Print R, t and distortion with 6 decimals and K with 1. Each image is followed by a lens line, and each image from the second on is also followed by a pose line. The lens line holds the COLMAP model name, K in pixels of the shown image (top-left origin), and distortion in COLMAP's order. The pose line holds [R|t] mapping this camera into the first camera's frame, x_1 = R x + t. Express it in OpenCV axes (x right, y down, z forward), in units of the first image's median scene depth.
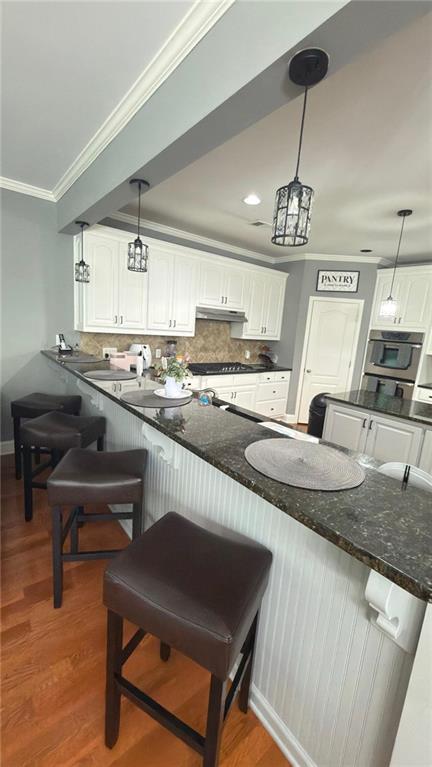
lens RADIAL K [[307.5, 0, 216.4], [0, 307.5, 384.1], [0, 0, 1]] dist [-0.003217, -0.000173]
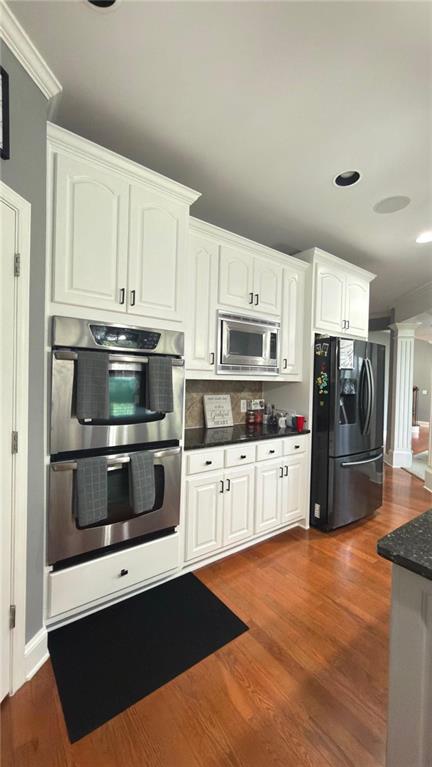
lens RADIAL K [[307.5, 0, 218.7], [0, 307.5, 381.3], [0, 0, 1]] dist [-0.003217, -0.000173]
pose [[0.023990, -0.080215, 0.996489, 0.198953], [0.166004, 0.983257, 0.075153, -0.110456], [-0.985833, 0.163619, 0.036905, 0.856633]]
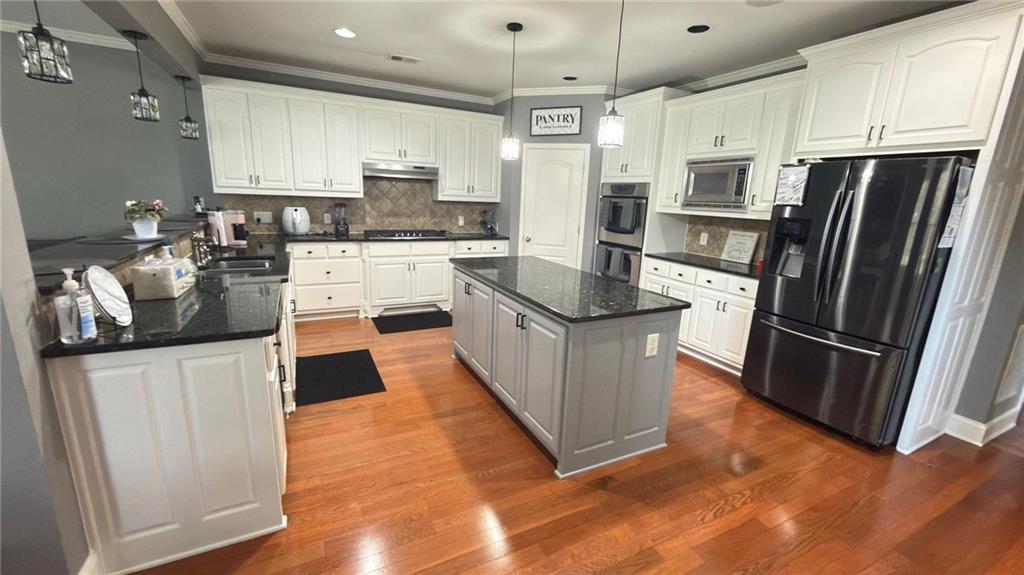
lens RADIAL K [[410.5, 0, 519.8], [0, 410.5, 288.8], [0, 0, 1]] dist [-0.003217, -0.000173]
pose [[0.978954, 0.012396, -0.203704, 0.526470], [-0.007742, 0.999691, 0.023625, 0.061969], [0.203934, -0.021551, 0.978747, -0.035662]]
